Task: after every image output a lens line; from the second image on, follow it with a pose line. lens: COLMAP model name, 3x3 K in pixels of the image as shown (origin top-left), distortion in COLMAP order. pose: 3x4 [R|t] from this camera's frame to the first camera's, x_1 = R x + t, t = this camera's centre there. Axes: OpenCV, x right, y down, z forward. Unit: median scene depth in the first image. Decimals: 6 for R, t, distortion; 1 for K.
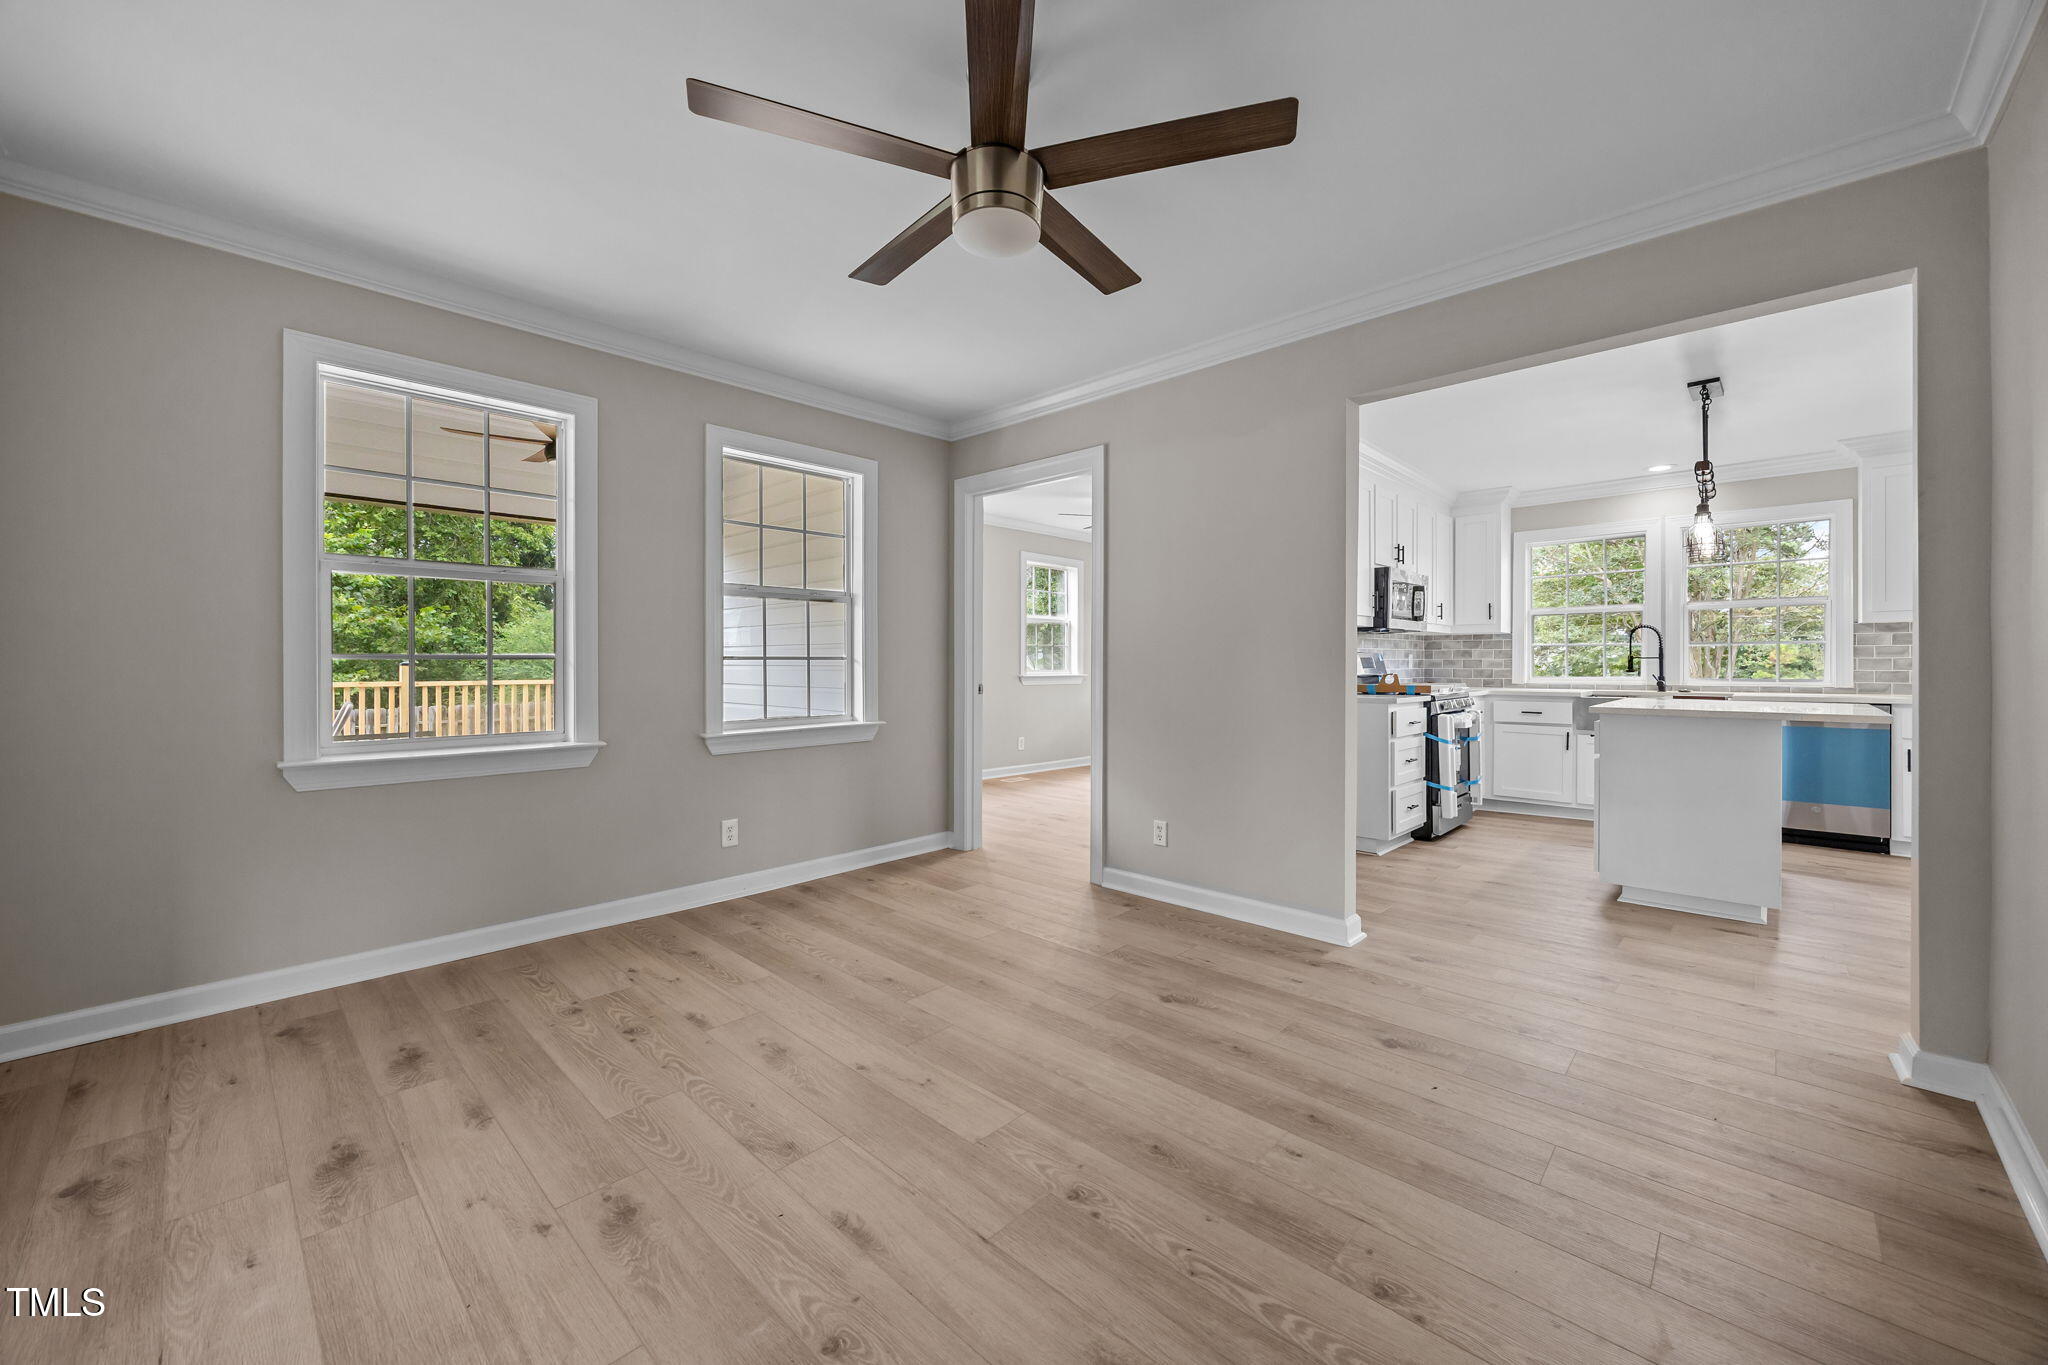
lens RADIAL K [[790.3, 0, 1031.8], [0, 790.3, 664.9], [0, 0, 1]] dist [-0.001571, 0.000031]
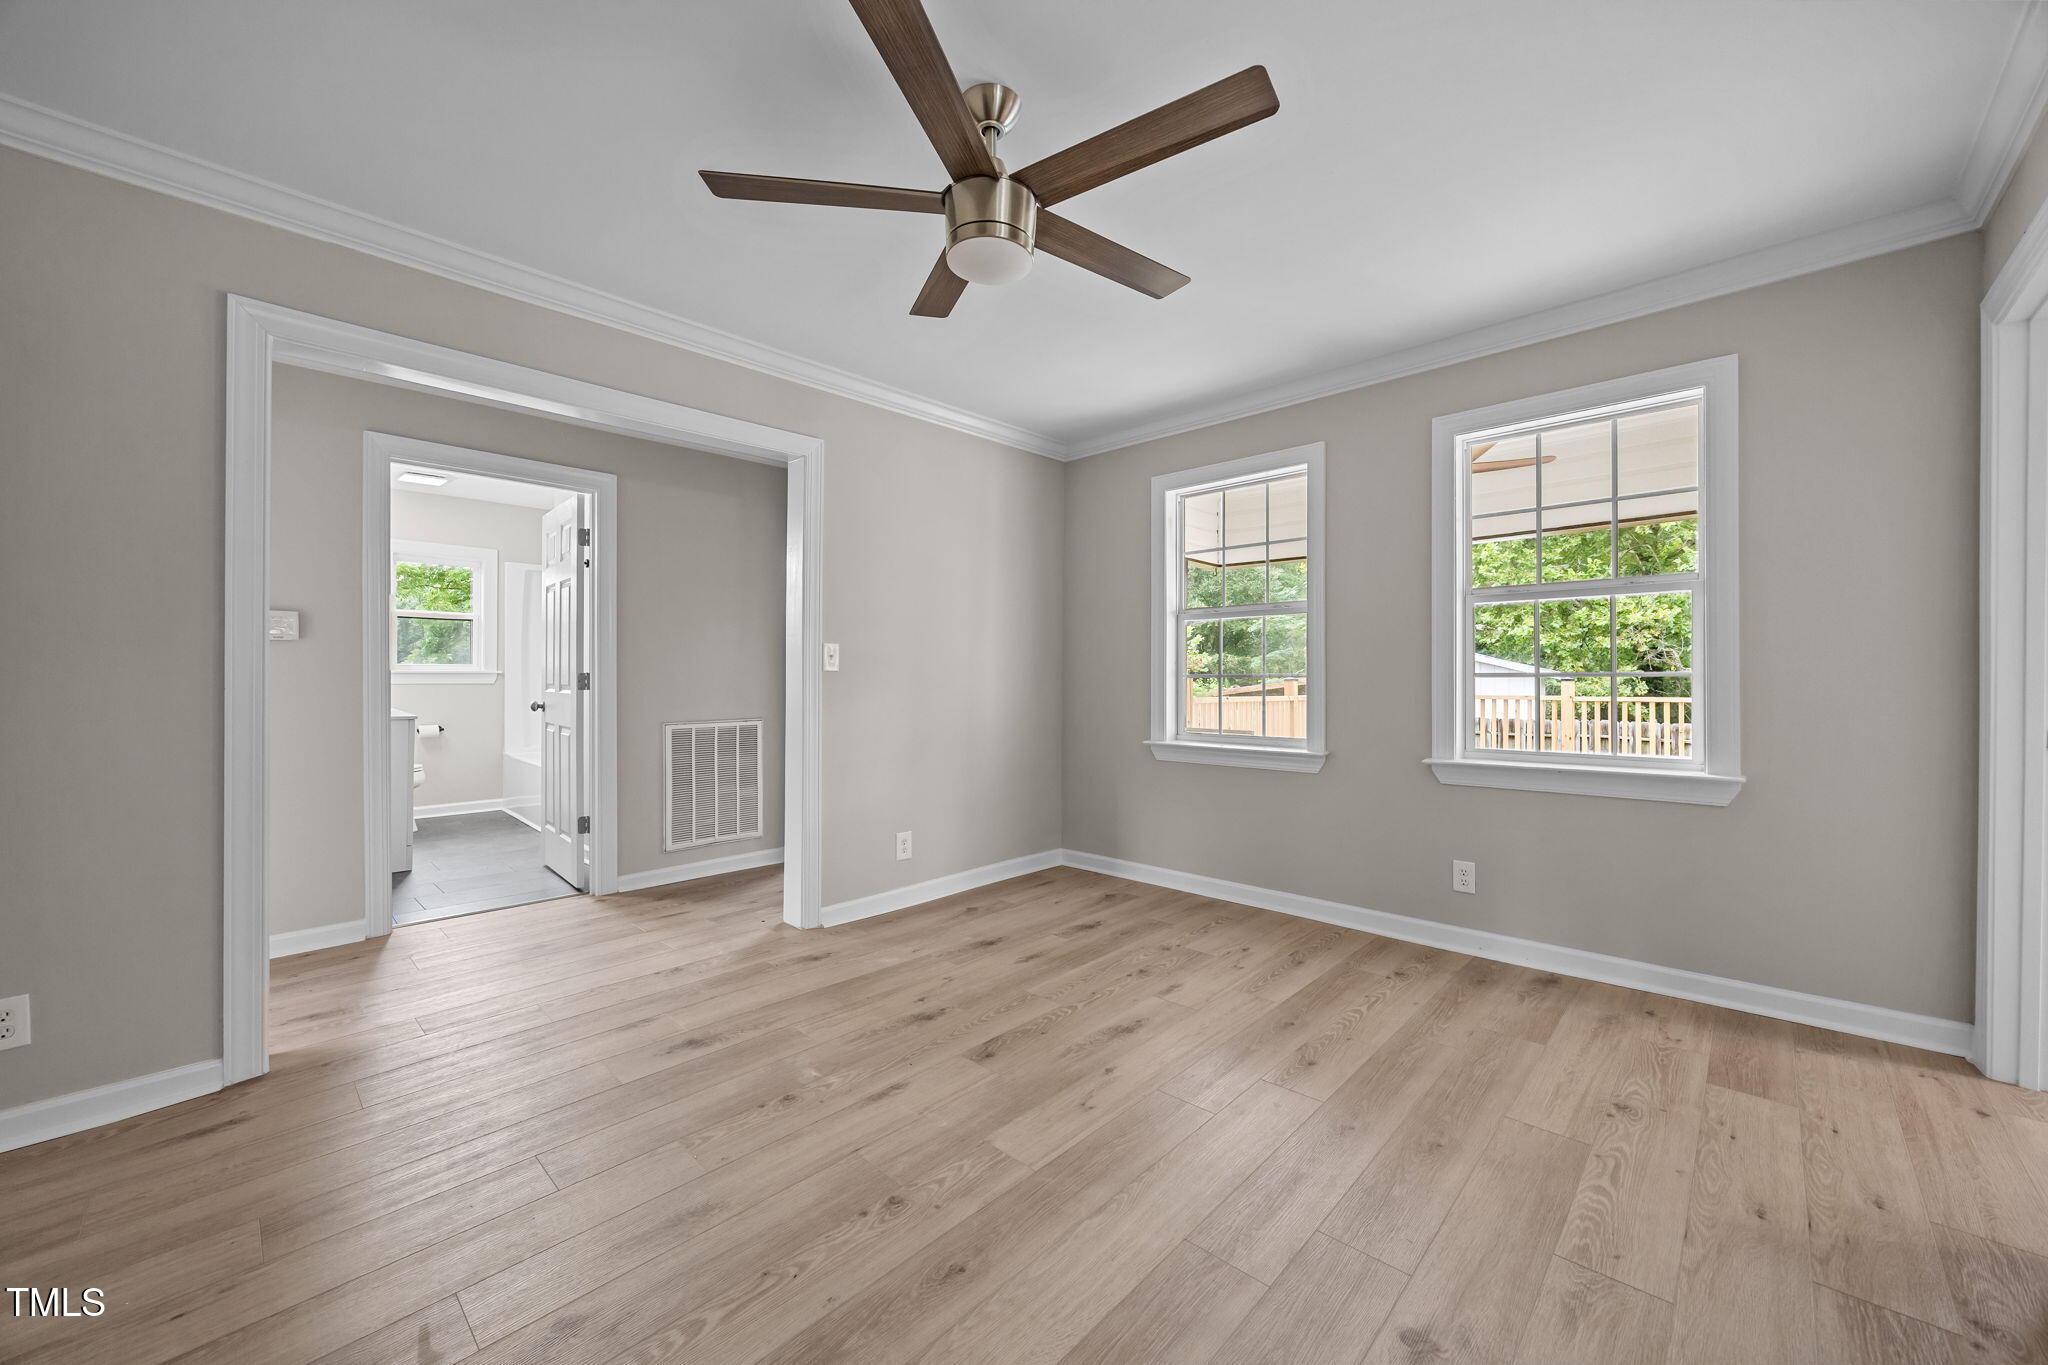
lens RADIAL K [[778.2, 0, 1030.6], [0, 778.2, 680.1], [0, 0, 1]] dist [-0.003752, -0.000075]
pose [[-0.004969, 0.003421, -0.999982, 0.684050], [-0.001253, 0.999993, 0.003427, -0.009025], [0.999987, 0.001270, -0.004965, 0.757575]]
